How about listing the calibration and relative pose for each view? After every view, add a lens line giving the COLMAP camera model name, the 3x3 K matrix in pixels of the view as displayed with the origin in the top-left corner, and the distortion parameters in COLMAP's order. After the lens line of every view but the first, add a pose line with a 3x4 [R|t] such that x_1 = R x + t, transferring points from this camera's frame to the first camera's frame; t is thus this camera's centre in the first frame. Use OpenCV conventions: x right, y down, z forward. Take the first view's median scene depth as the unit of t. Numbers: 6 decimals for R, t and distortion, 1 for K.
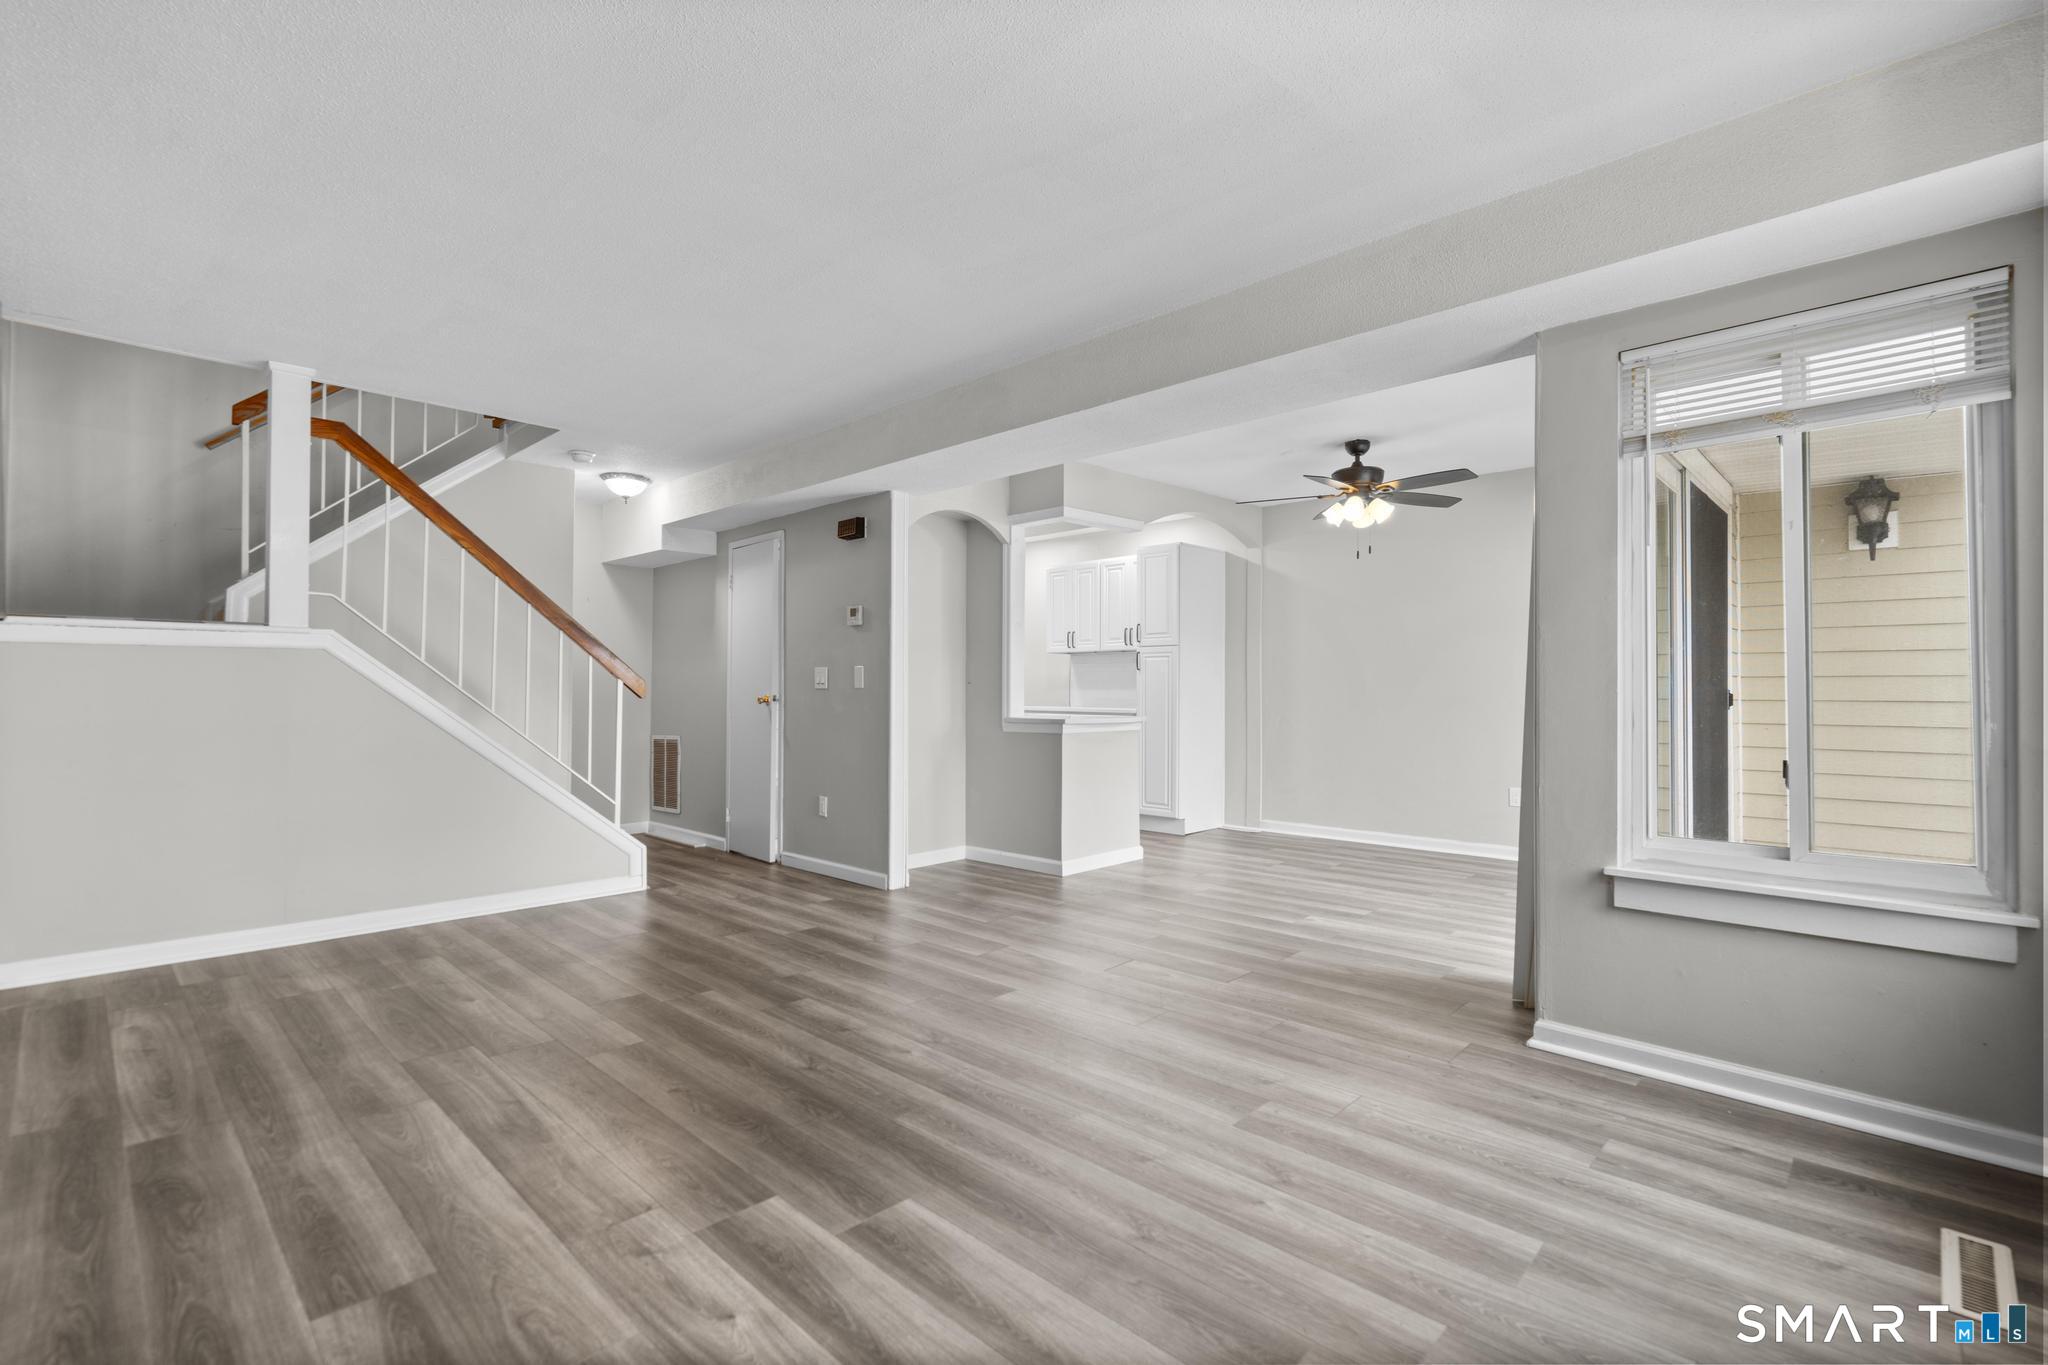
lens RADIAL K [[922.1, 0, 1032.7], [0, 922.1, 678.2], [0, 0, 1]] dist [-0.001372, 0.000314]
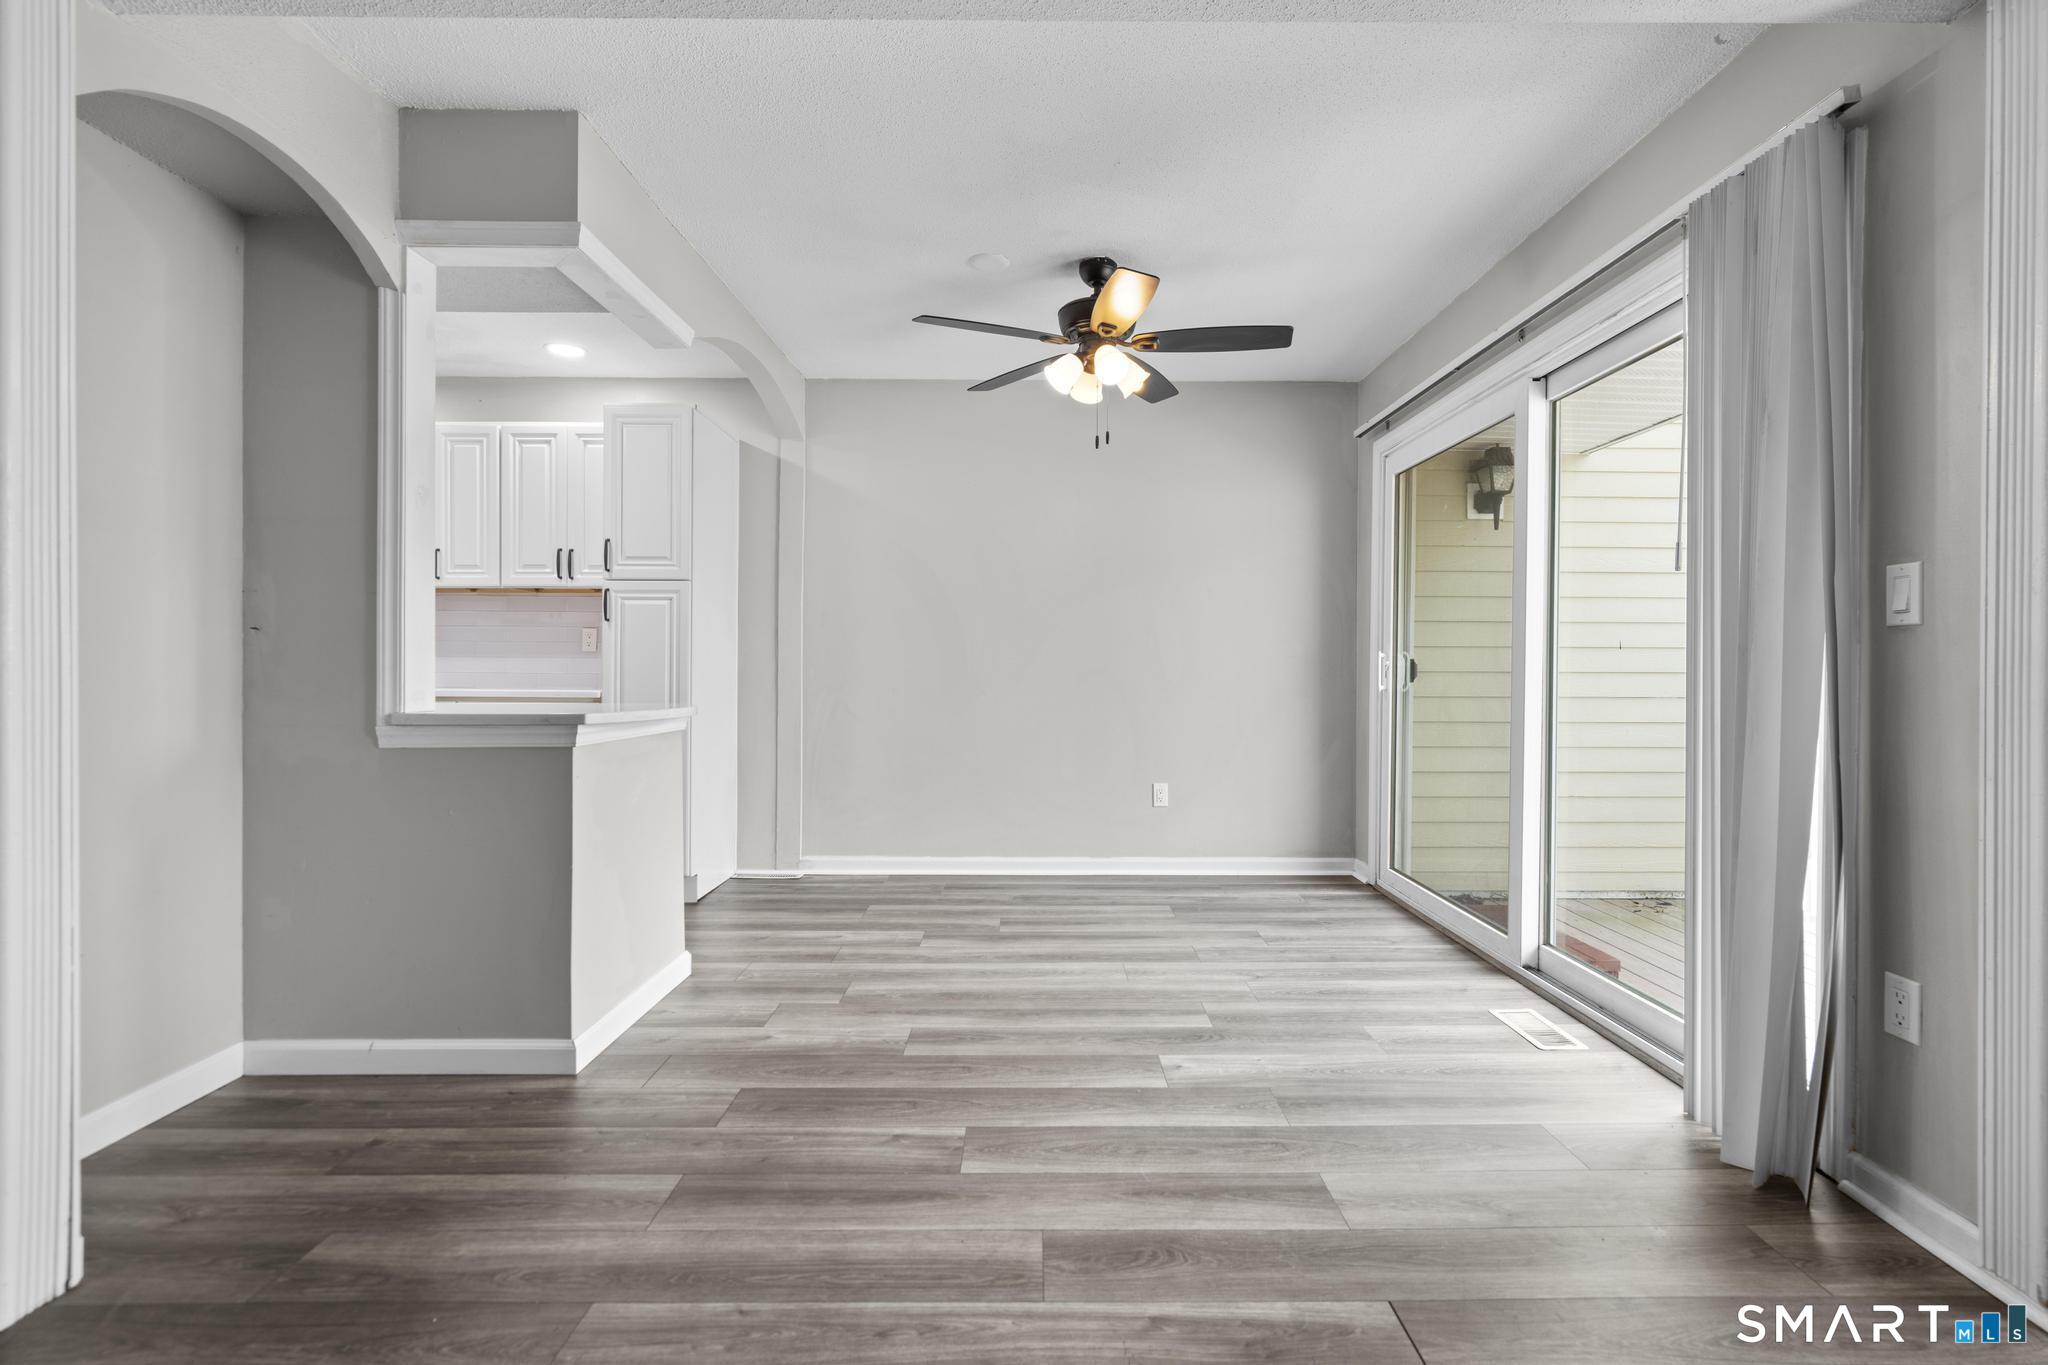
lens RADIAL K [[921.5, 0, 1040.4], [0, 921.5, 675.7], [0, 0, 1]] dist [-0.001825, 0.001169]
pose [[0.717976, -0.001287, 0.696067, -0.118840], [-0.011226, 0.999847, 0.013428, 0.019222], [-0.695977, -0.017455, 0.717852, 0.567643]]
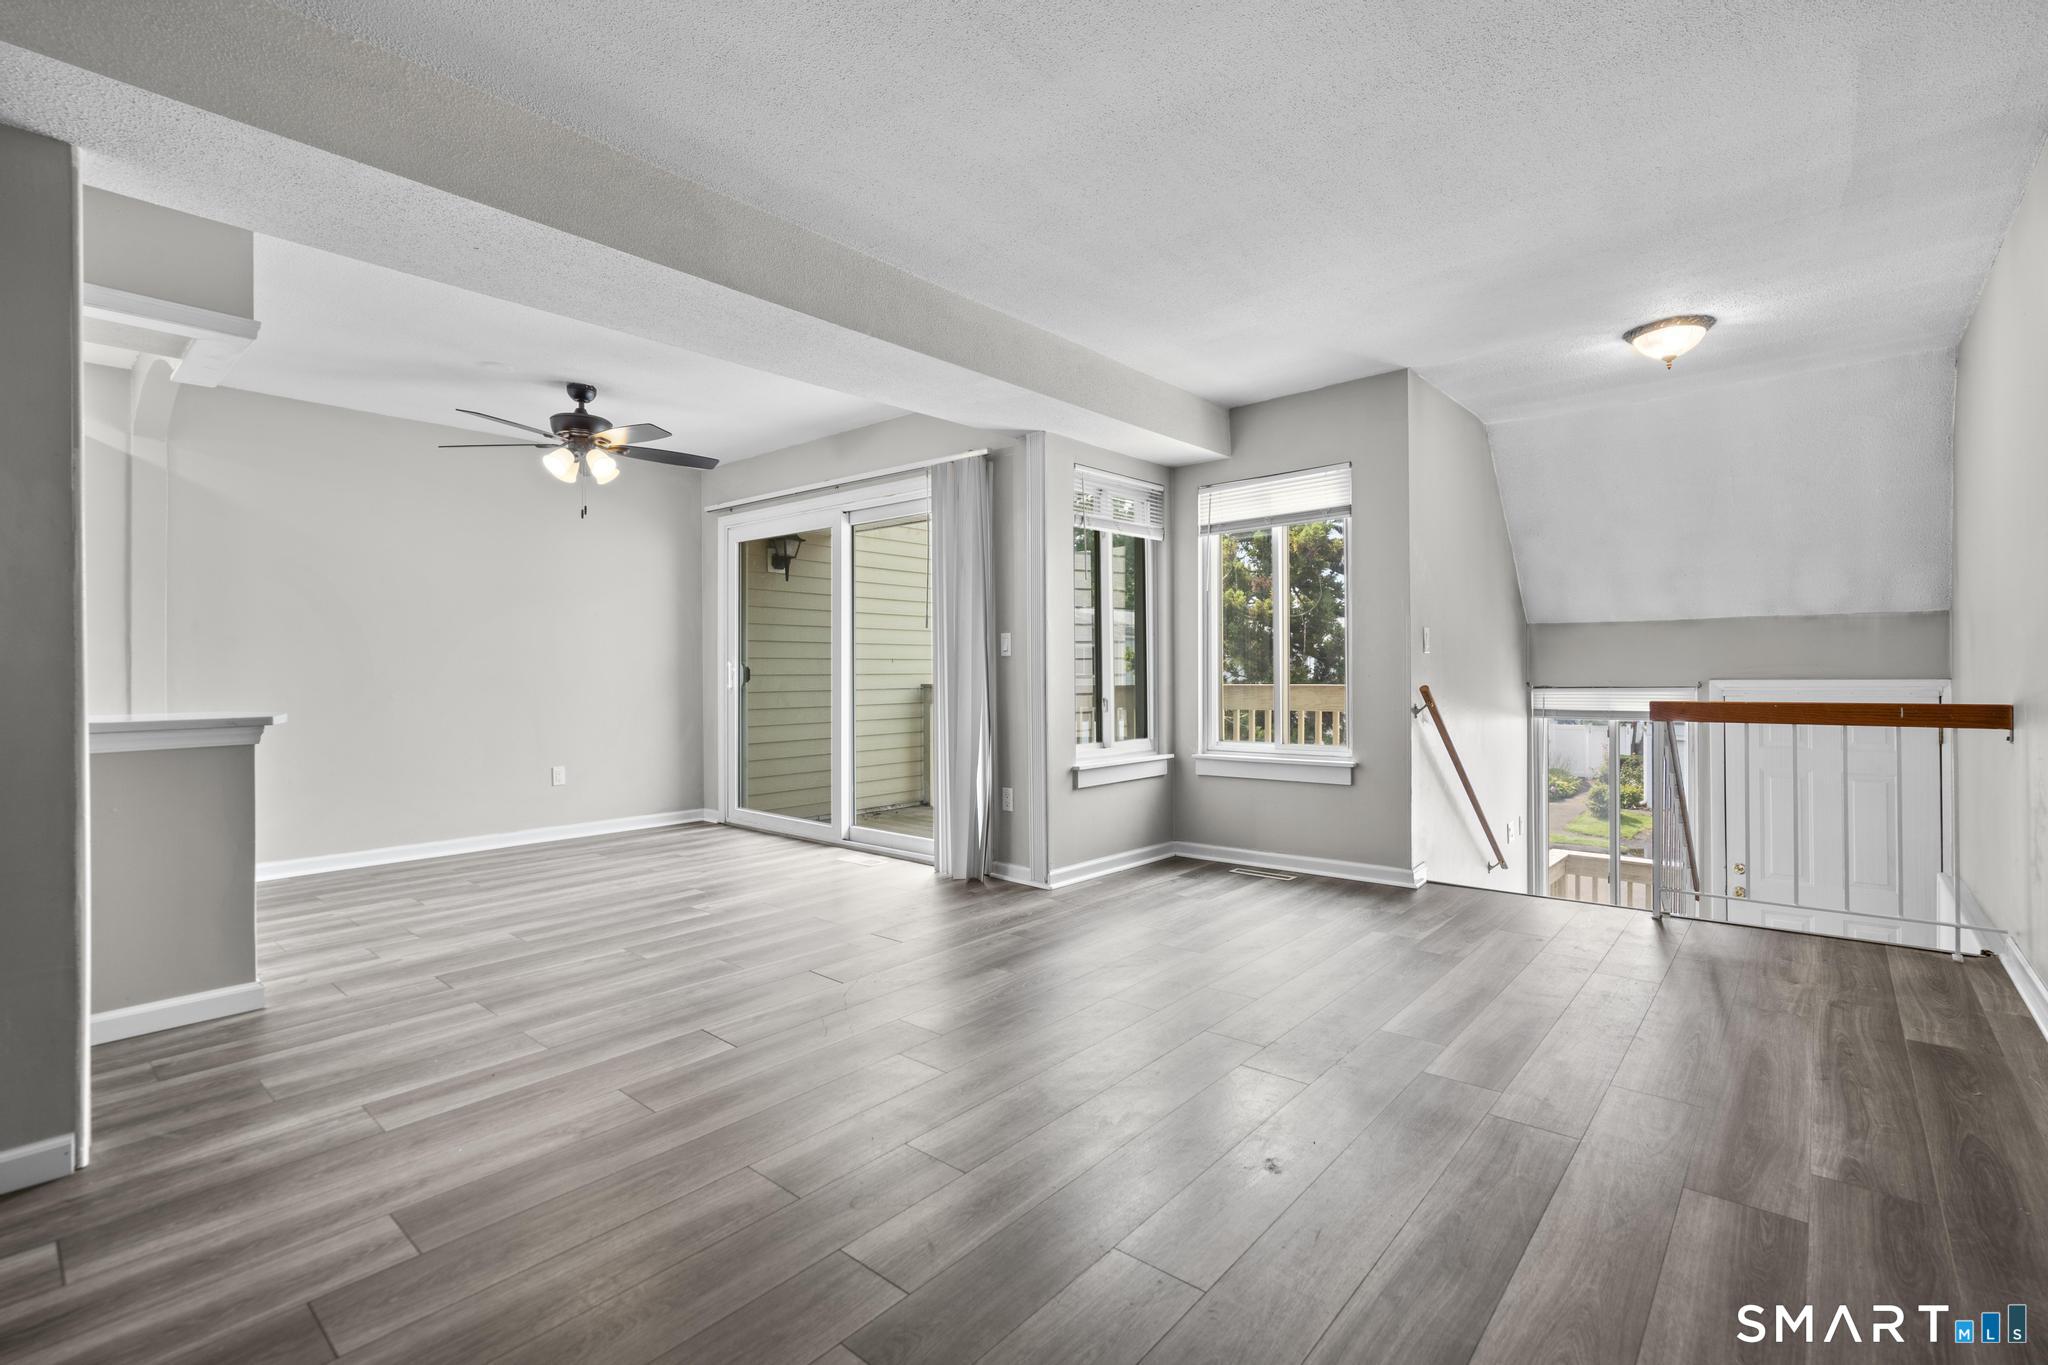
lens RADIAL K [[921.5, 0, 1040.4], [0, 921.5, 675.7], [0, 0, 1]] dist [-0.001825, 0.001169]
pose [[-0.056303, -0.004848, 0.998402, -0.560288], [-0.004776, 0.999978, 0.004586, 0.016286], [-0.998402, -0.004510, -0.056325, 0.607631]]
